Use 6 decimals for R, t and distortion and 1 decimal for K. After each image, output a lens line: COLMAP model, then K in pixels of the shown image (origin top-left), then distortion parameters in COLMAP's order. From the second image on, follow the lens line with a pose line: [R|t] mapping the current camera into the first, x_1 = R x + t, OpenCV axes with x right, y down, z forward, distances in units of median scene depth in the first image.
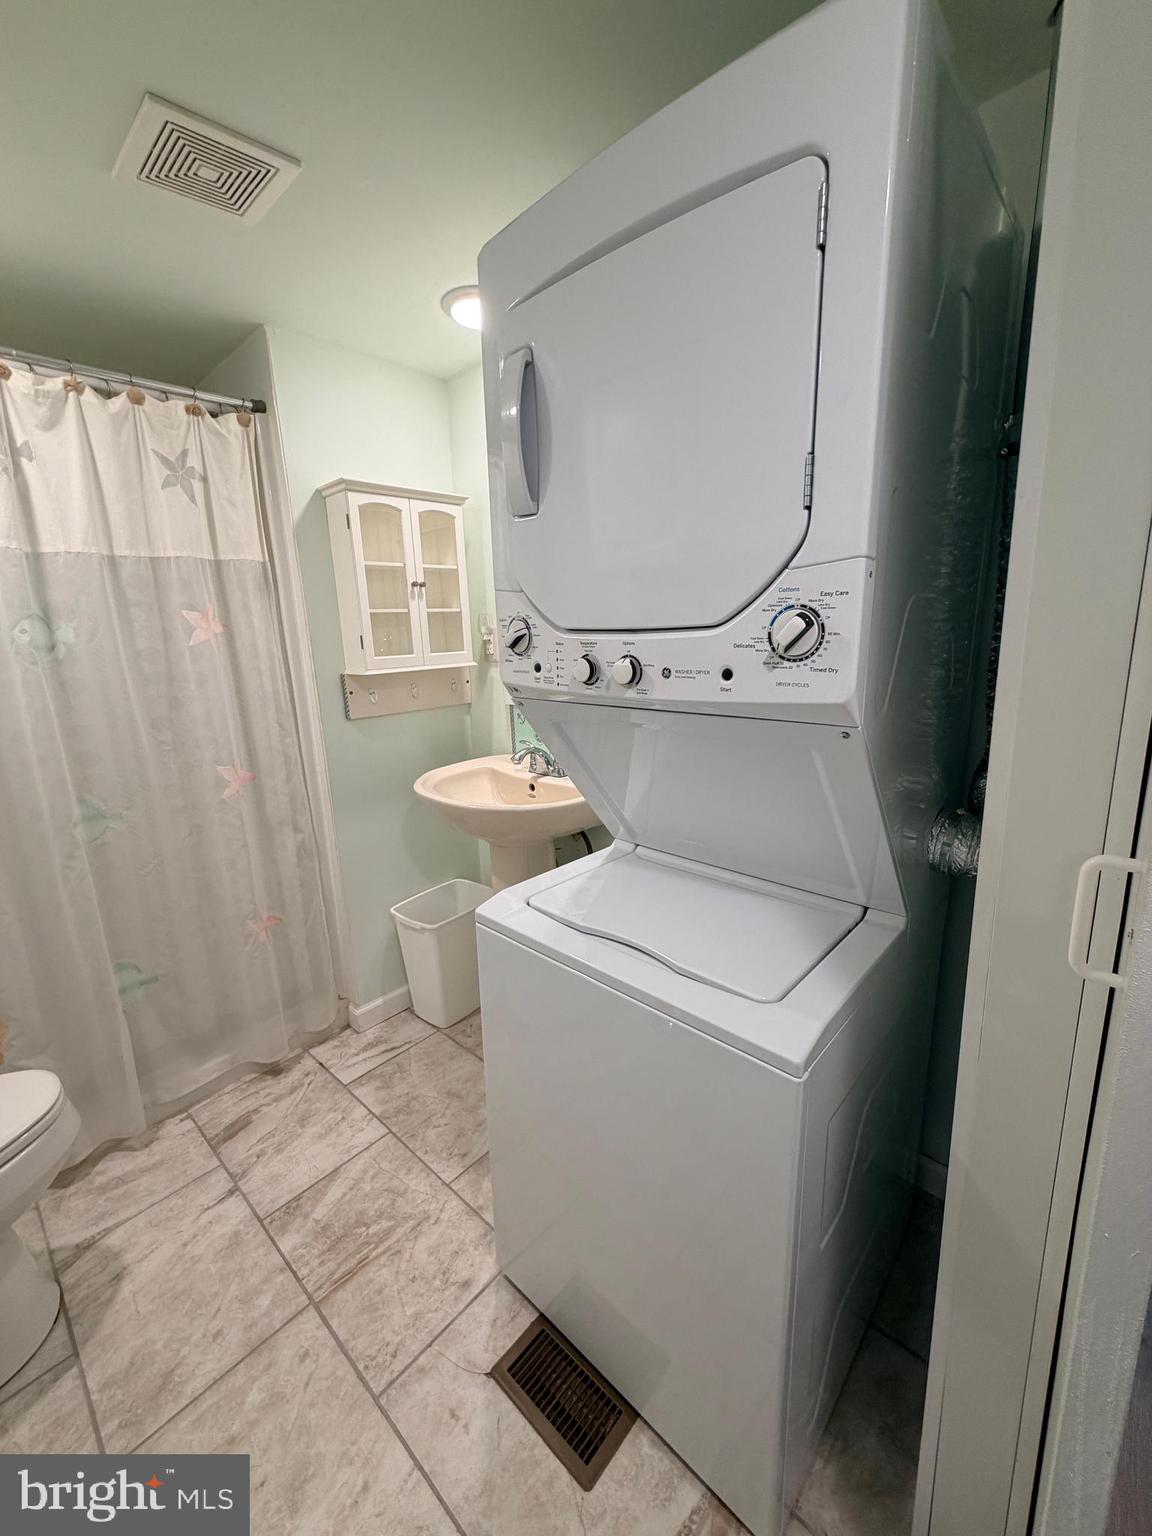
lens RADIAL K [[613.9, 0, 575.5], [0, 613.9, 766.2], [0, 0, 1]] dist [0.000144, 0.000456]
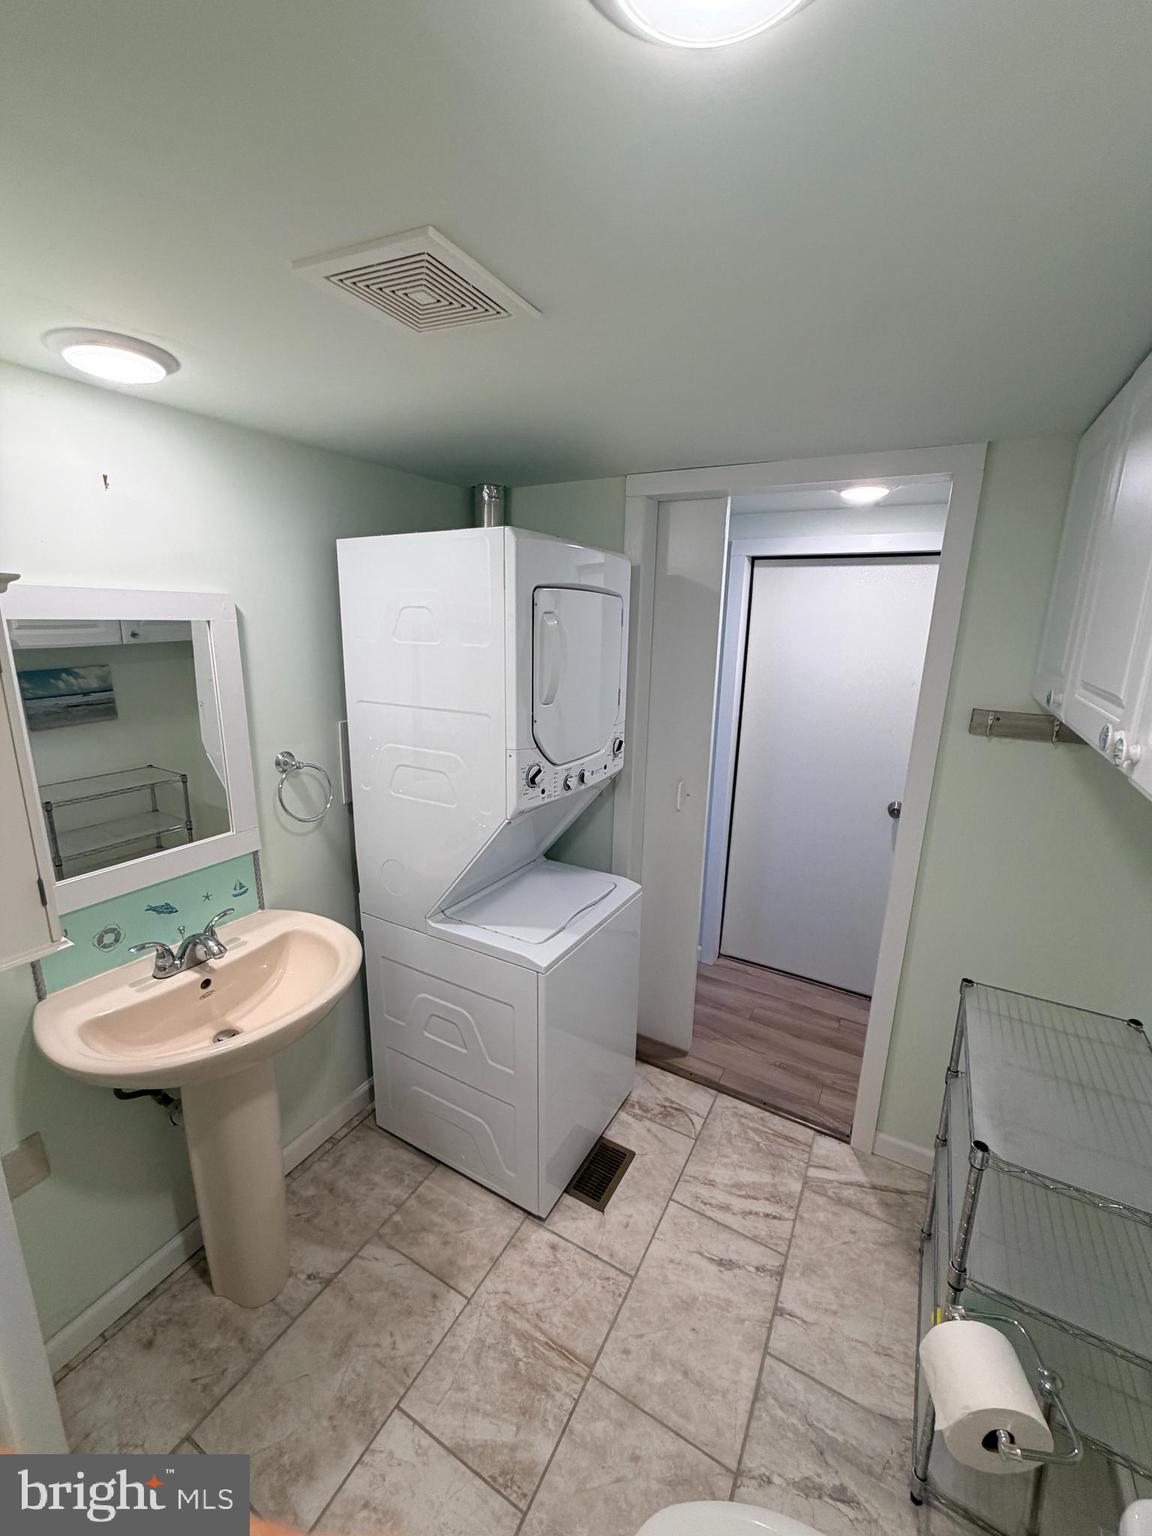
lens RADIAL K [[613.9, 0, 577.5], [0, 613.9, 768.0], [0, 0, 1]] dist [0.000144, 0.000456]
pose [[-0.224870, -0.197601, 0.954142, -1.056377], [0.201216, 0.948698, 0.243896, -0.389500], [-0.953386, 0.246833, -0.173573, 0.773707]]
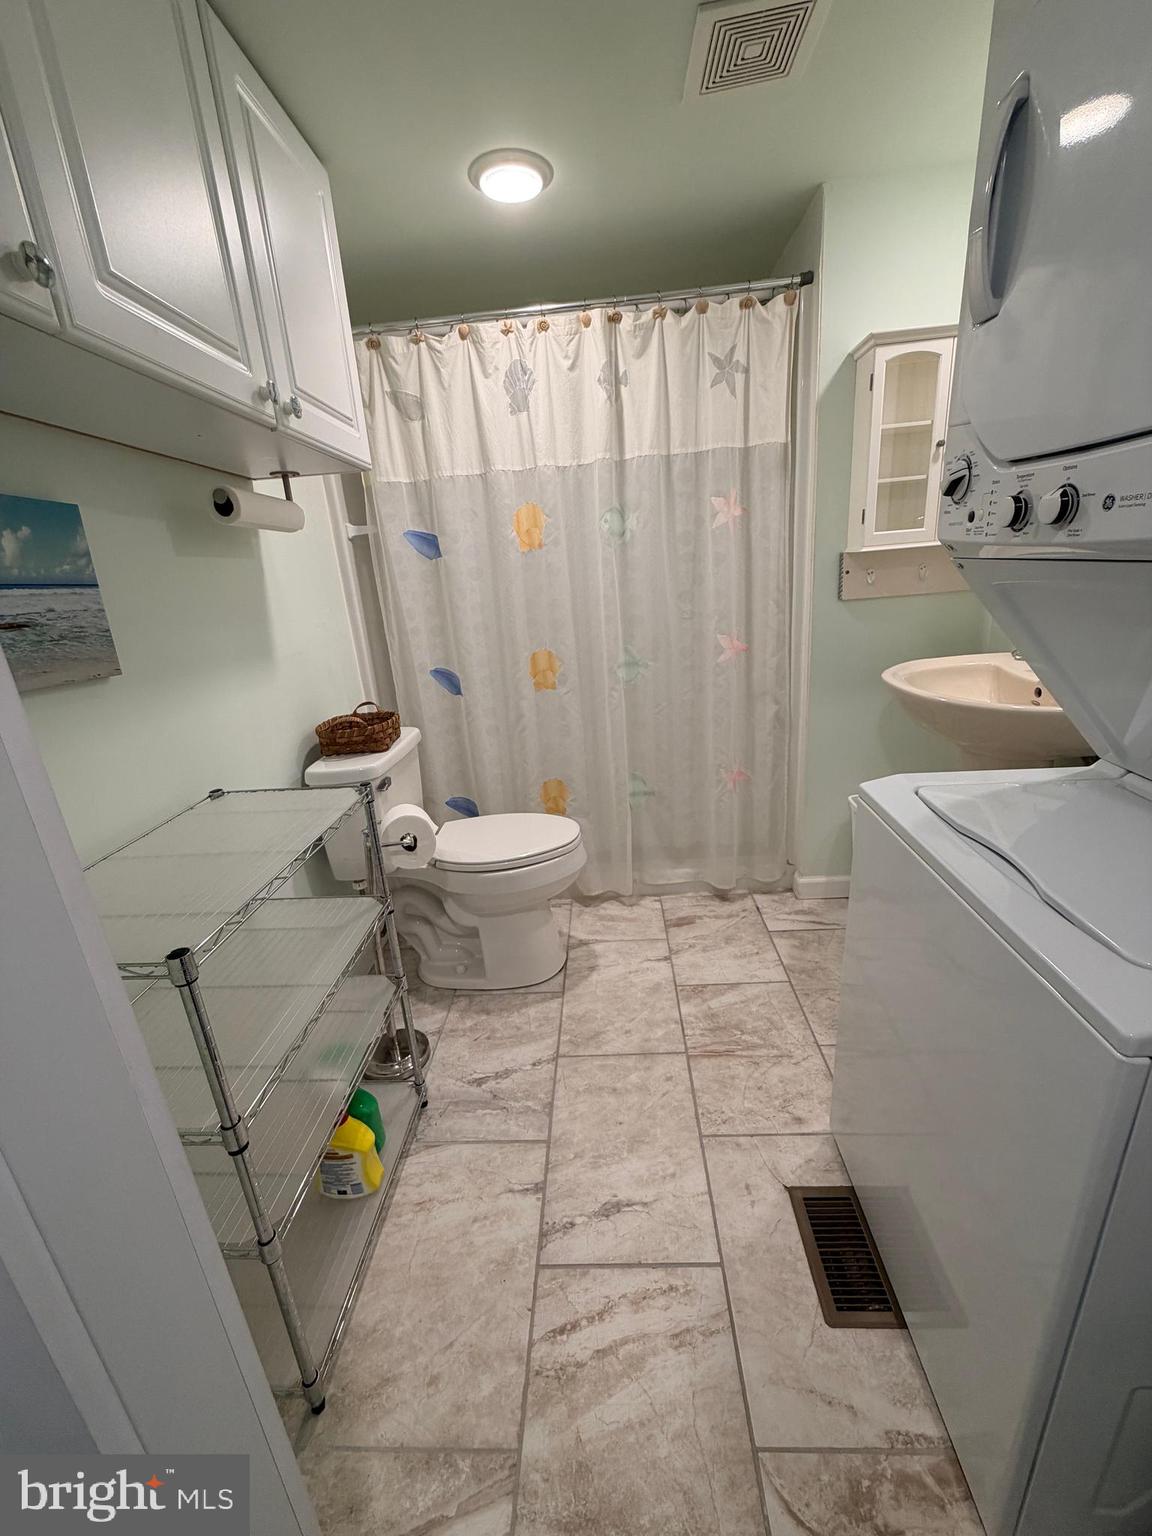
lens RADIAL K [[613.9, 0, 578.1], [0, 613.9, 766.2], [0, 0, 1]] dist [0.000144, 0.000456]
pose [[0.643301, 0.227809, -0.730936, 0.188980], [-0.114609, 0.972602, 0.202261, 0.043104], [0.756987, -0.046343, 0.651785, 0.012733]]
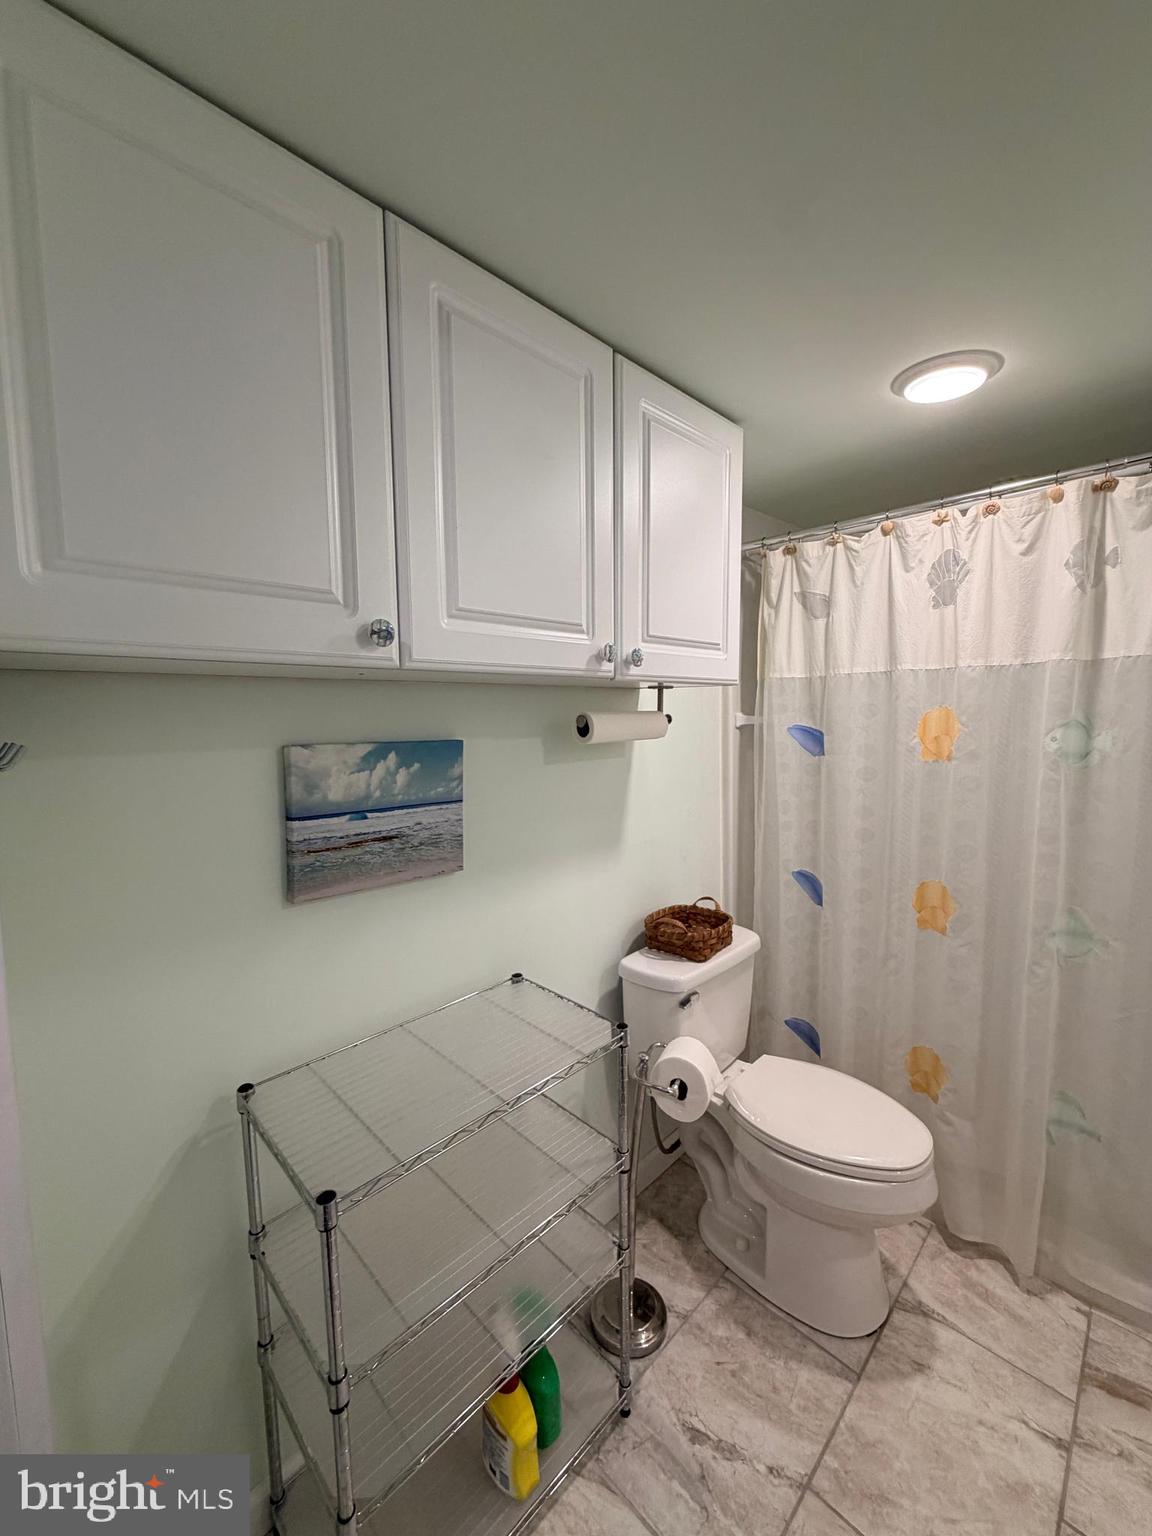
lens RADIAL K [[613.9, 0, 576.9], [0, 613.9, 766.0], [0, 0, 1]] dist [0.000144, 0.000456]
pose [[-0.041292, 0.136925, -0.989720, 0.133415], [-0.192130, 0.970991, 0.142349, -0.152052], [0.980501, 0.196032, -0.013787, 0.221672]]
